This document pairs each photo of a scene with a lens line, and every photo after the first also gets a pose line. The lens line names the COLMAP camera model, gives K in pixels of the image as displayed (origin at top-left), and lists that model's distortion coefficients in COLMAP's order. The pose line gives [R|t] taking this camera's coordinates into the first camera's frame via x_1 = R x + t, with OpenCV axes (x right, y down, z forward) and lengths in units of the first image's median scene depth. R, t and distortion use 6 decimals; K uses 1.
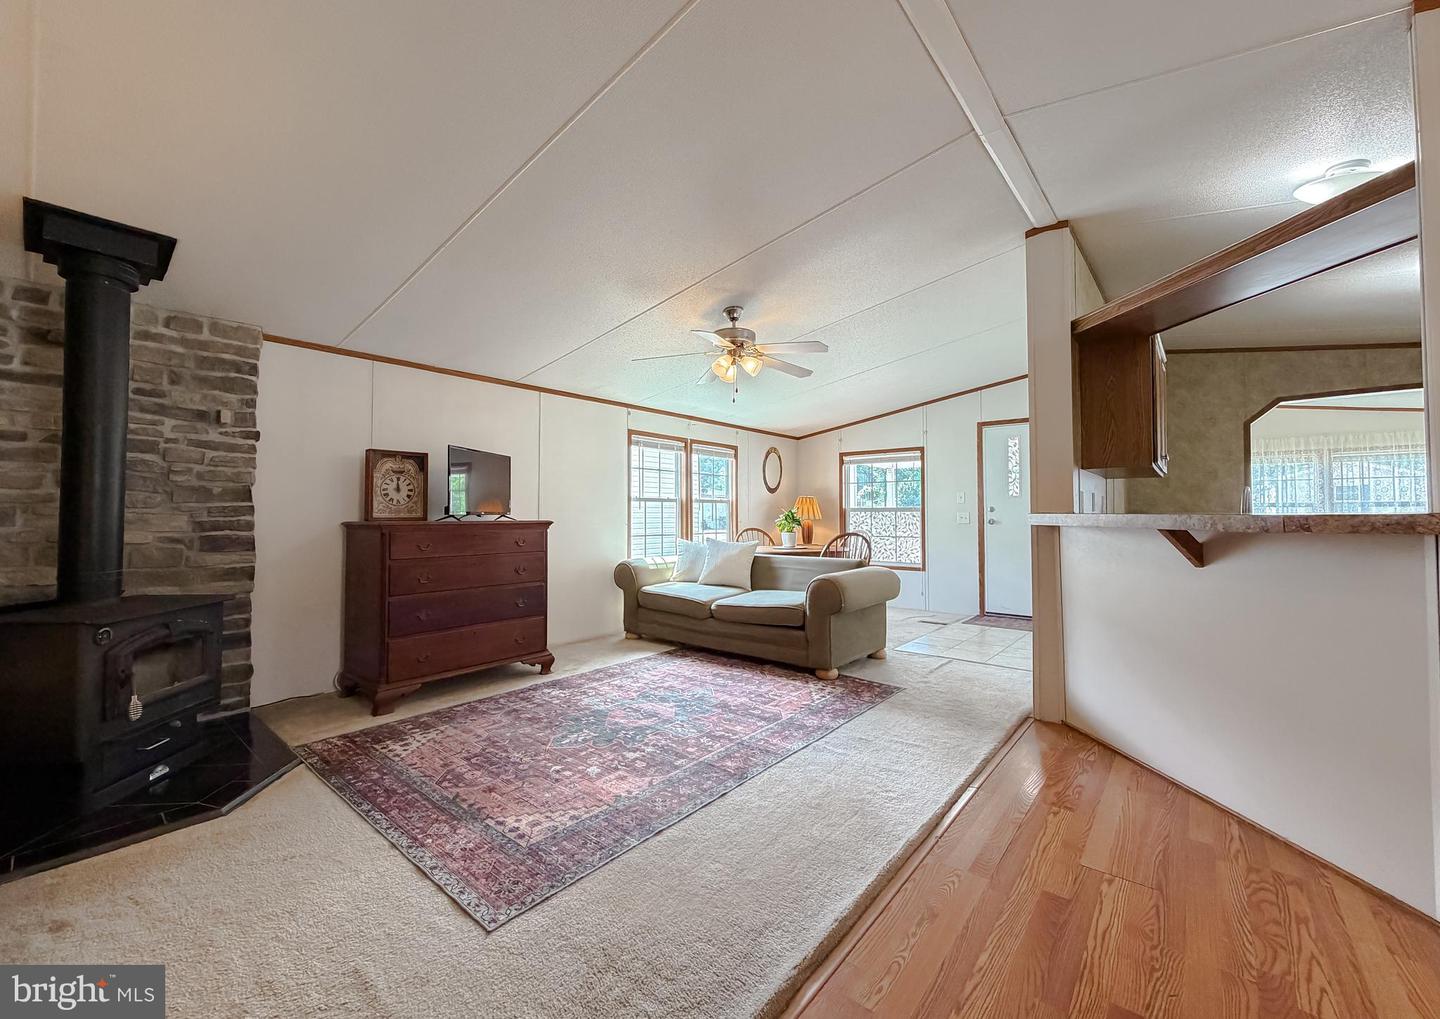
lens RADIAL K [[578.6, 0, 714.0], [0, 578.6, 505.1], [0, 0, 1]] dist [-0.001857, -0.000081]
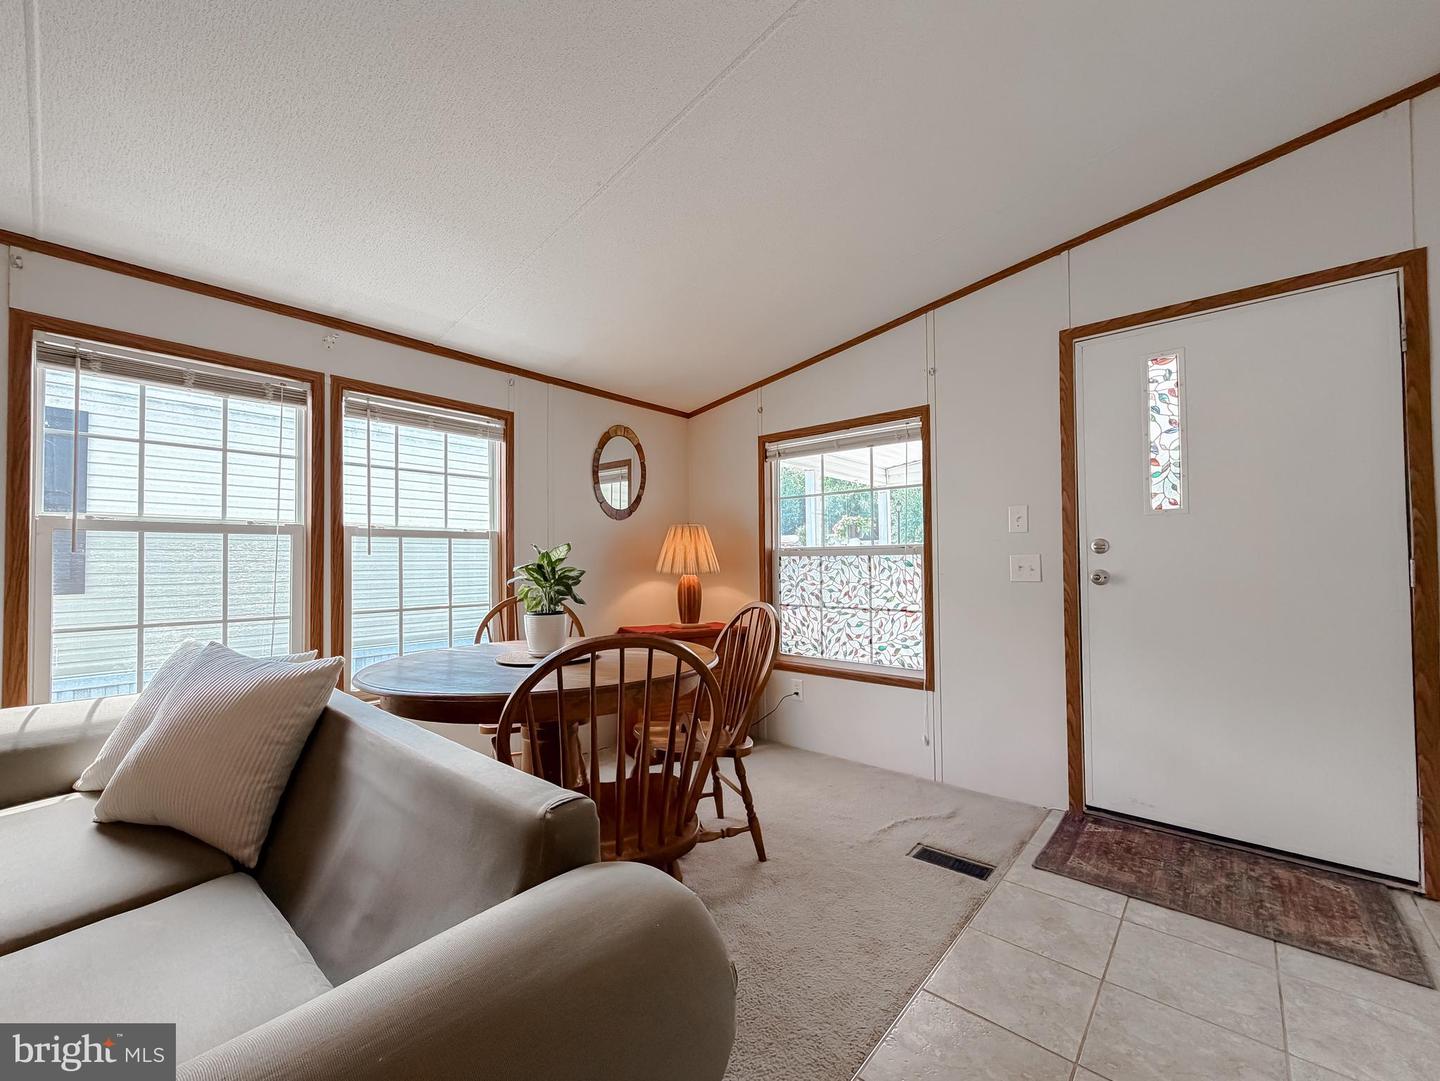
lens RADIAL K [[583.8, 0, 716.5], [0, 583.8, 553.1], [0, 0, 1]] dist [0.015159, 0.000102]
pose [[0.999549, -0.008433, -0.028828, 0.213230], [0.008568, 0.999953, 0.004556, 0.007171], [0.028789, -0.004801, 0.999574, 0.548099]]
